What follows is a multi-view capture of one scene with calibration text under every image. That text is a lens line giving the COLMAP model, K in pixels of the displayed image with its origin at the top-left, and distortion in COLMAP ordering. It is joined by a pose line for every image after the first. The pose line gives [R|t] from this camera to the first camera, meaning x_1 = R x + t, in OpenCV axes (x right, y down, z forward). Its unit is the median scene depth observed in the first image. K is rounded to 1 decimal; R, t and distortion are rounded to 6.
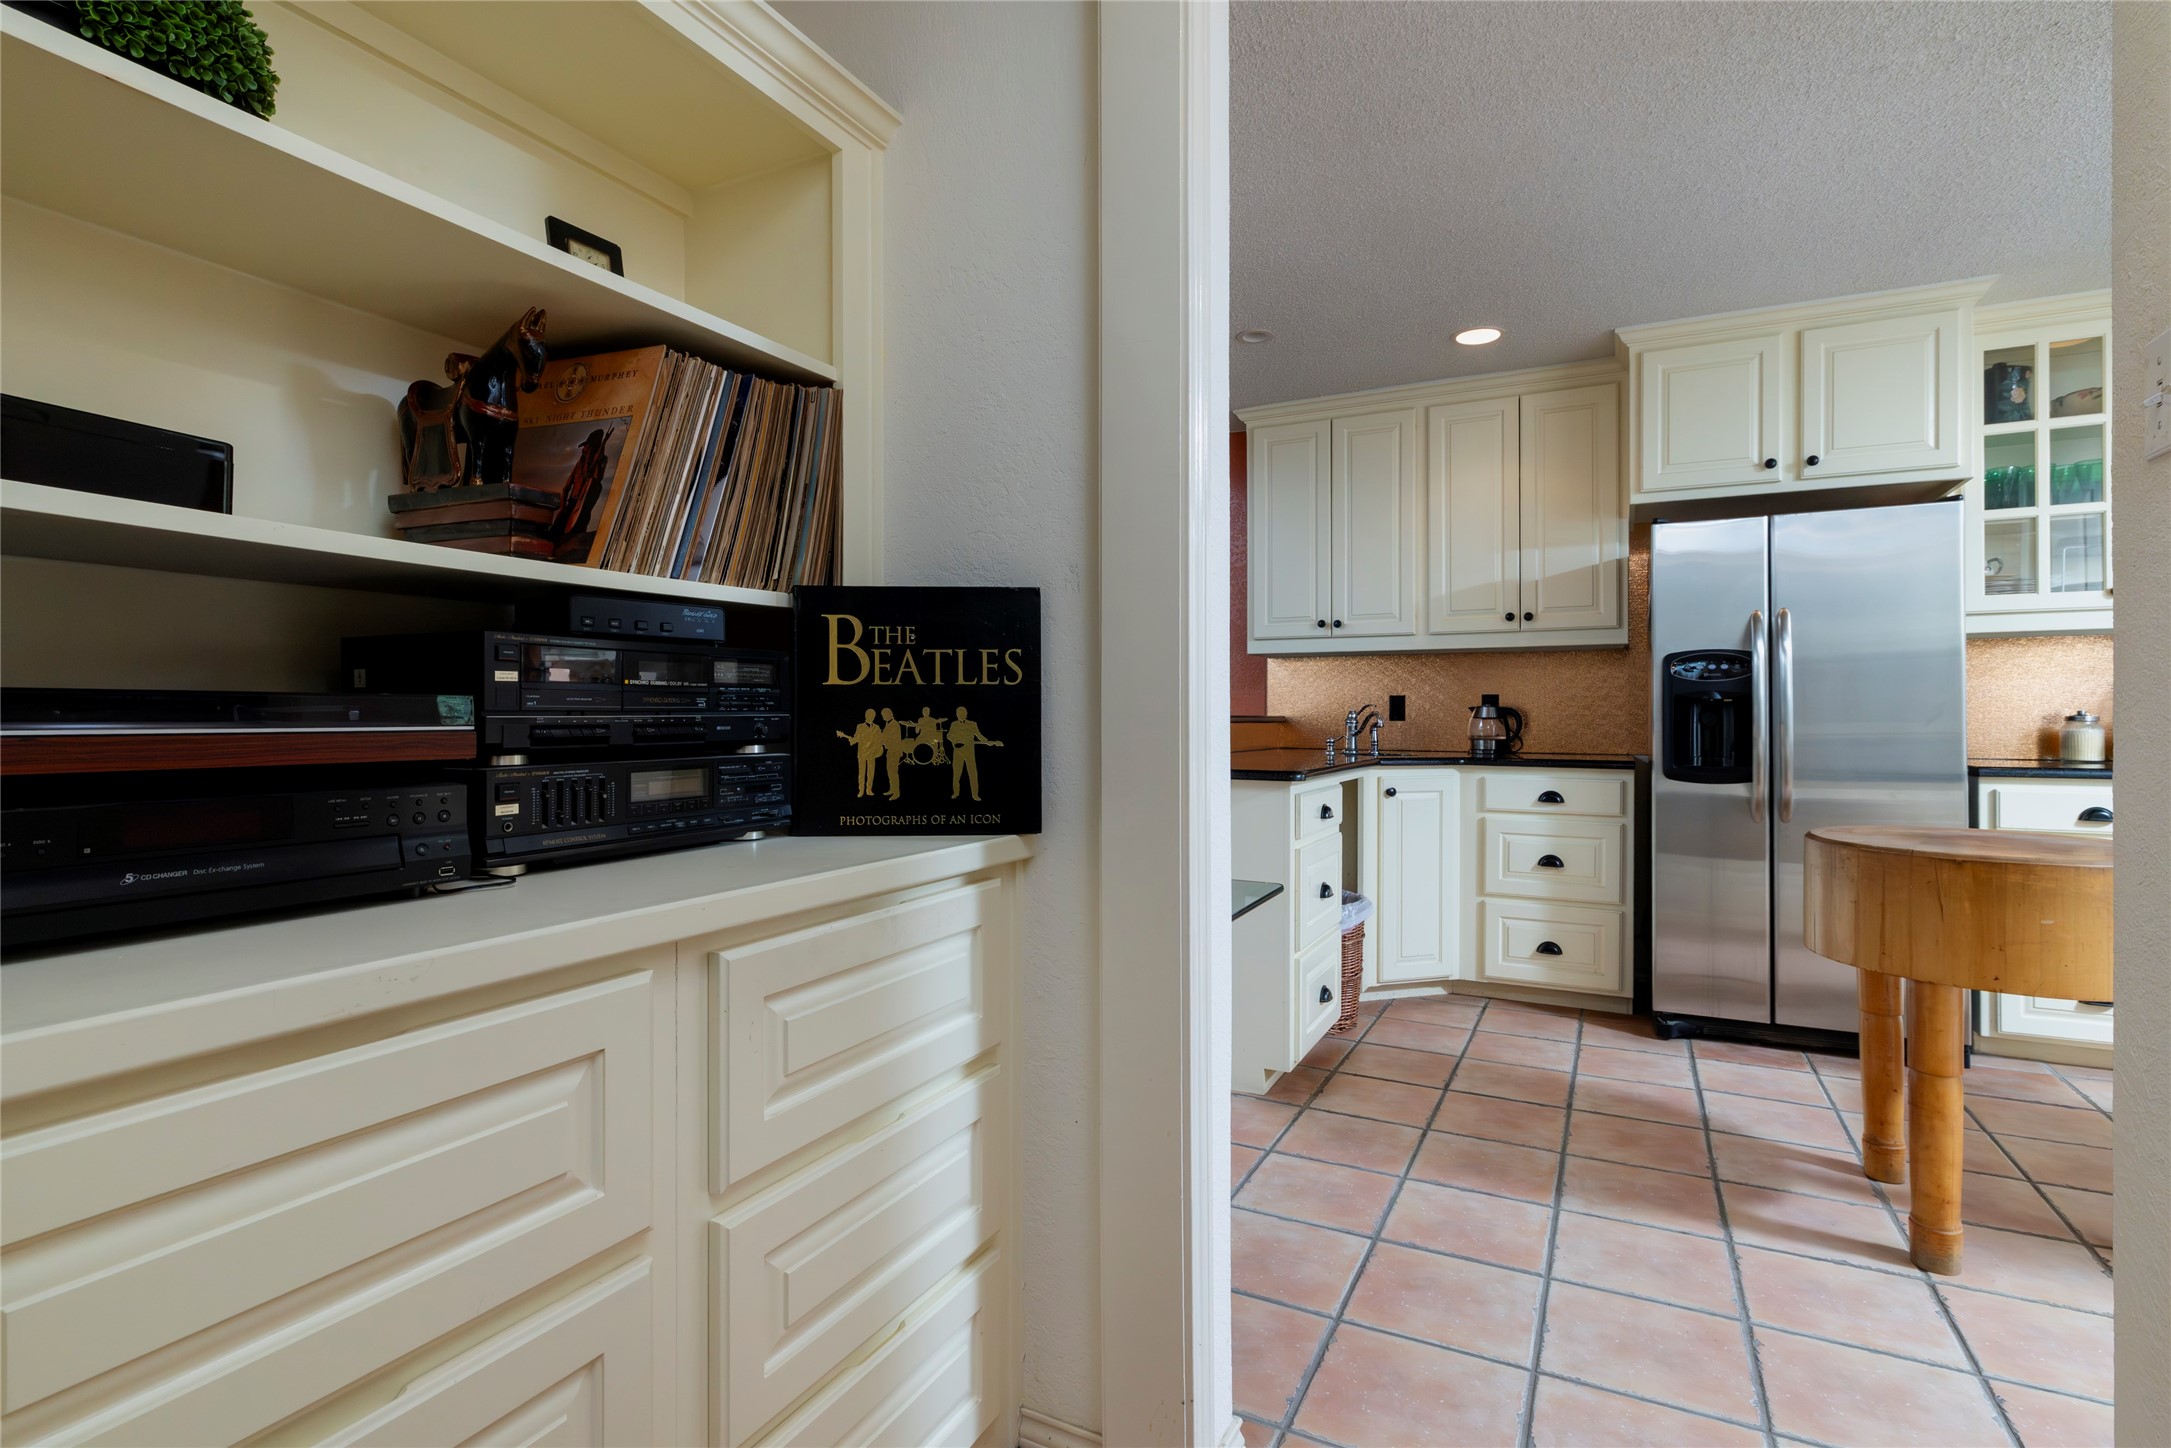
lens RADIAL K [[1043.8, 0, 1081.2], [0, 1043.8, 708.8], [0, 0, 1]] dist [0.000176, 0.000752]
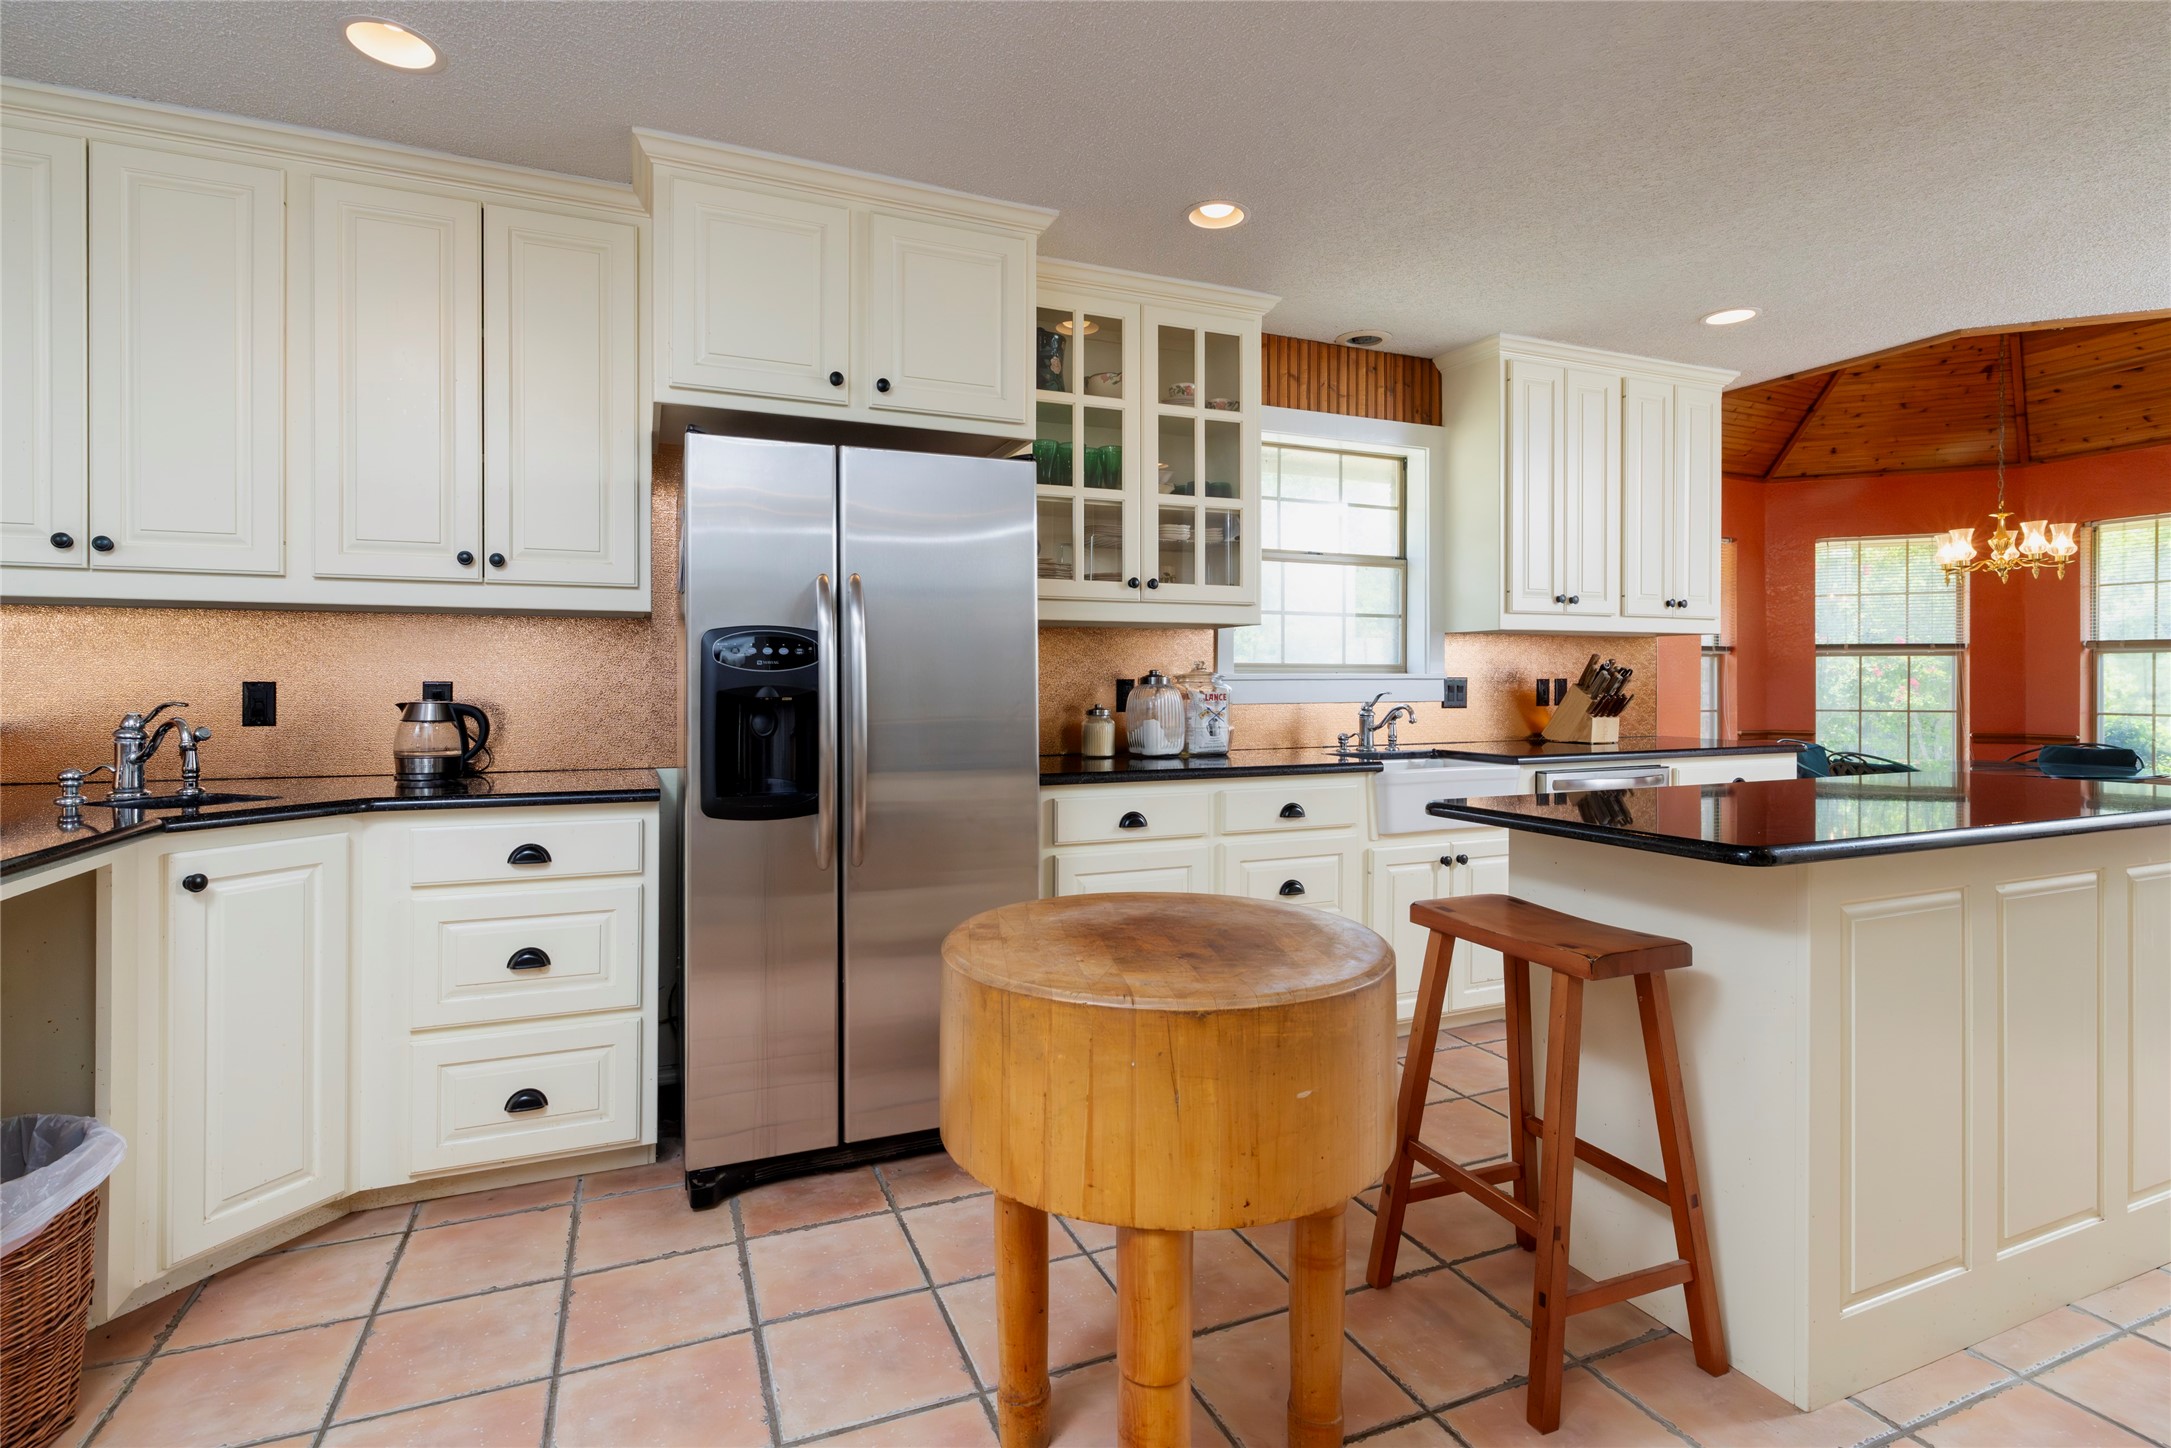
lens RADIAL K [[1043.8, 0, 1099.1], [0, 1043.8, 684.6], [0, 0, 1]] dist [0.000176, 0.000752]
pose [[0.631000, -0.001581, 0.775781, 0.189039], [-0.004054, 0.999978, 0.005336, -0.020509], [-0.775772, -0.006512, 0.630980, 0.359901]]
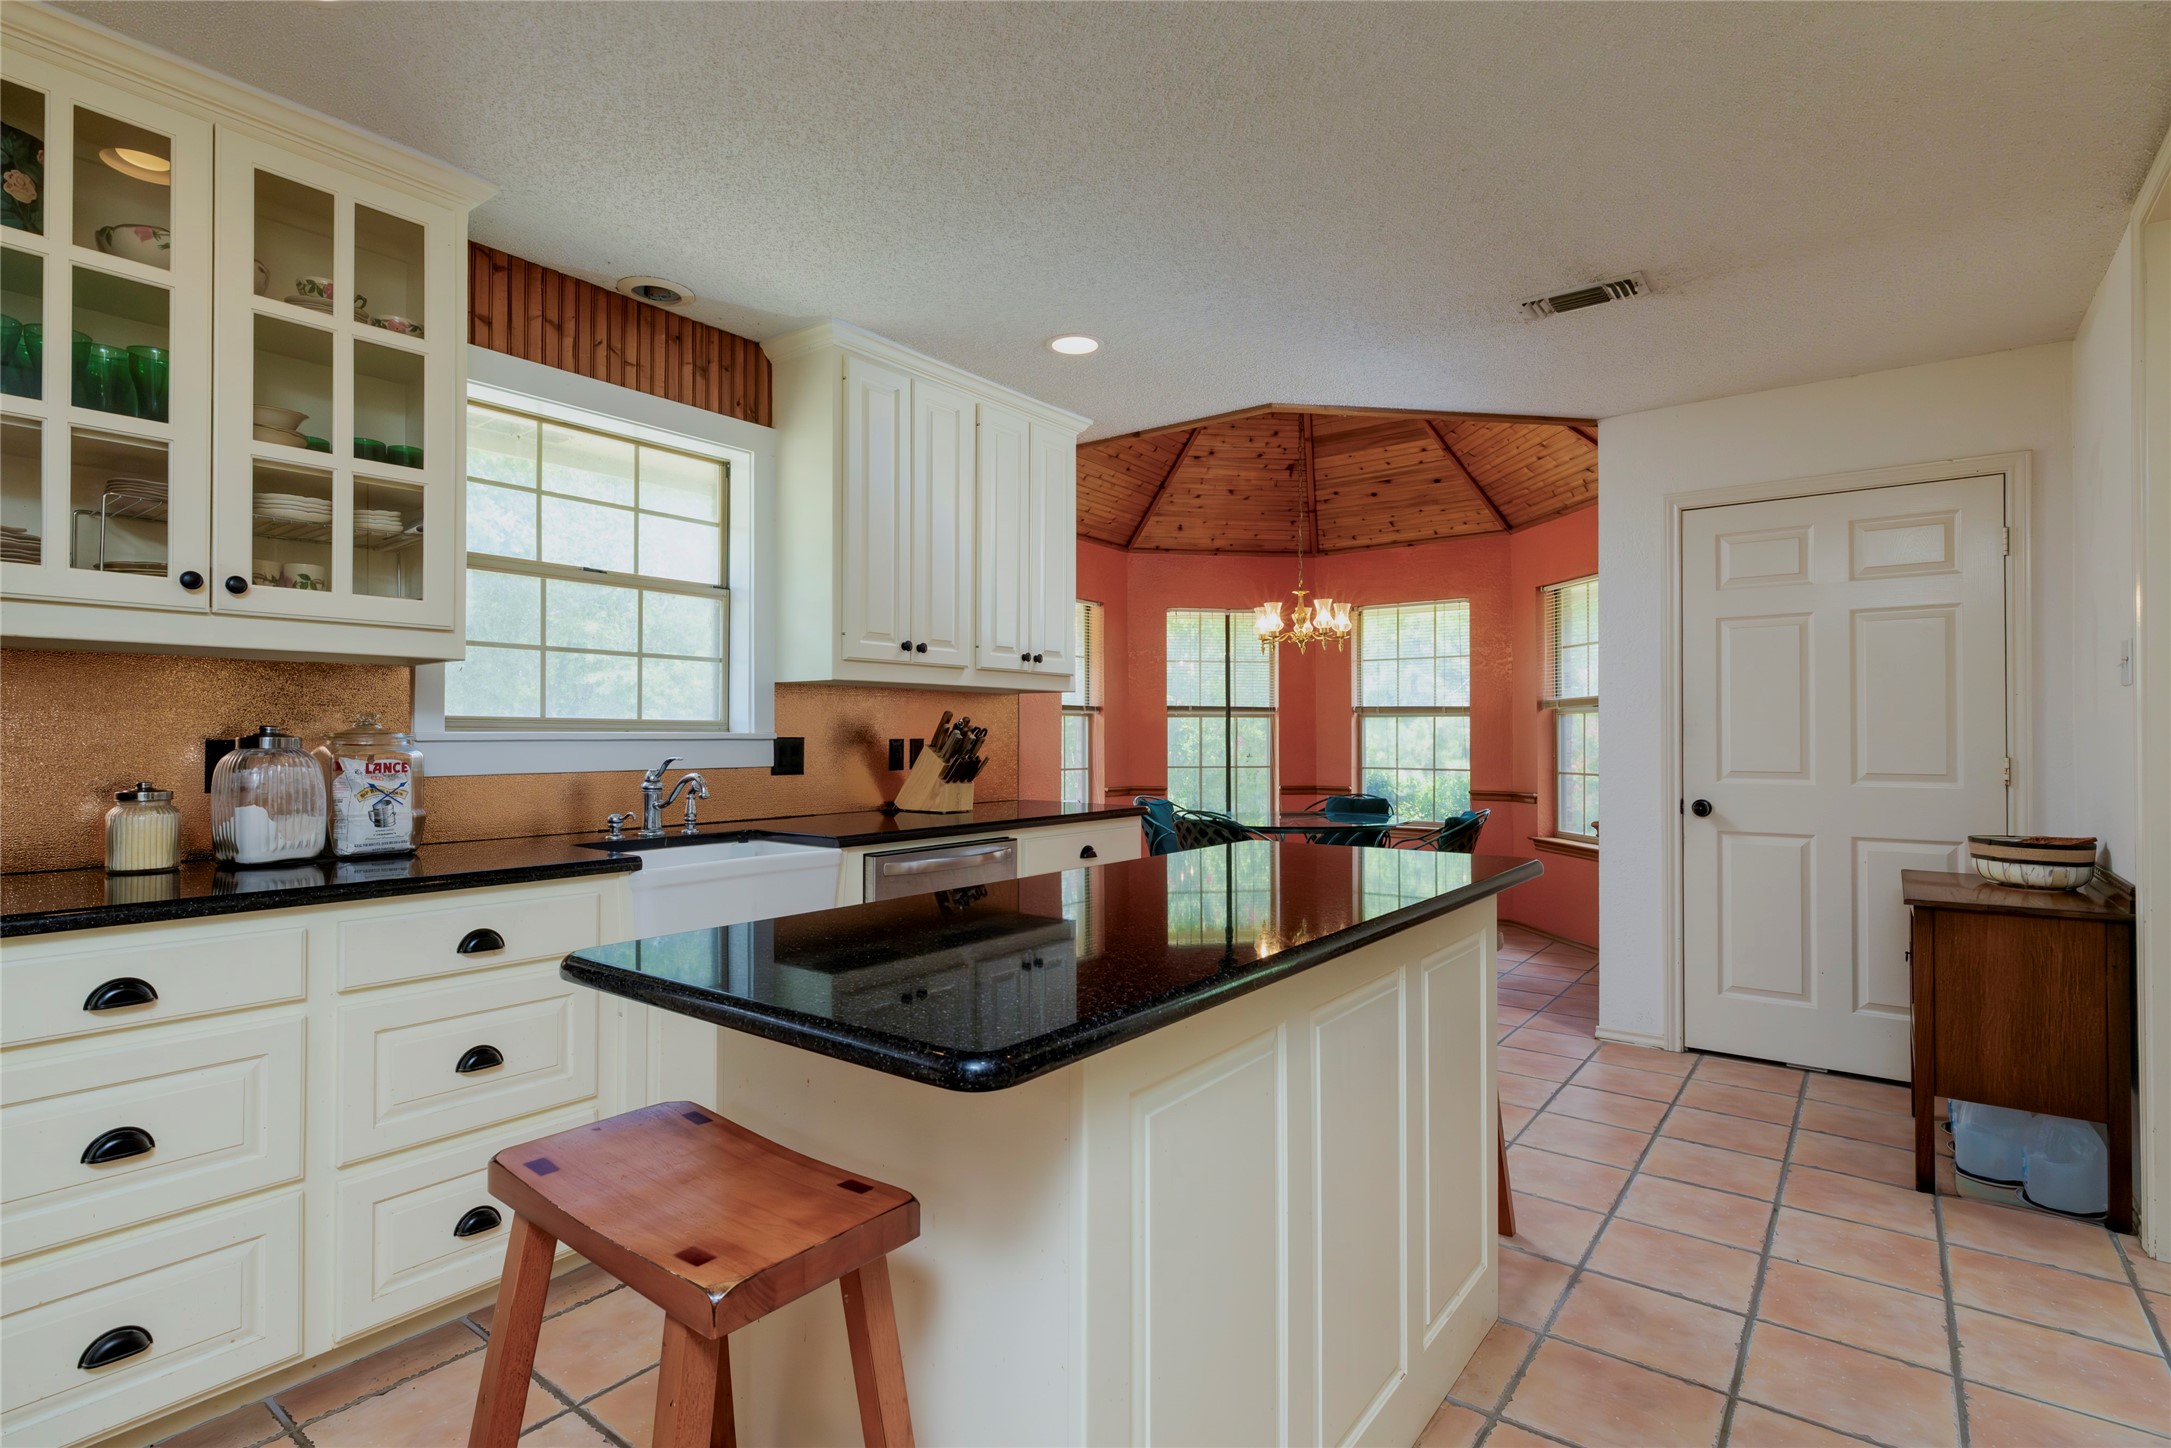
lens RADIAL K [[1043.8, 0, 1098.2], [0, 1043.8, 716.8], [0, 0, 1]] dist [0.000176, 0.000752]
pose [[0.158594, 0.020475, 0.987132, 0.441378], [-0.007359, 0.999782, -0.019555, -0.025943], [-0.987316, -0.004163, 0.158710, 0.356789]]
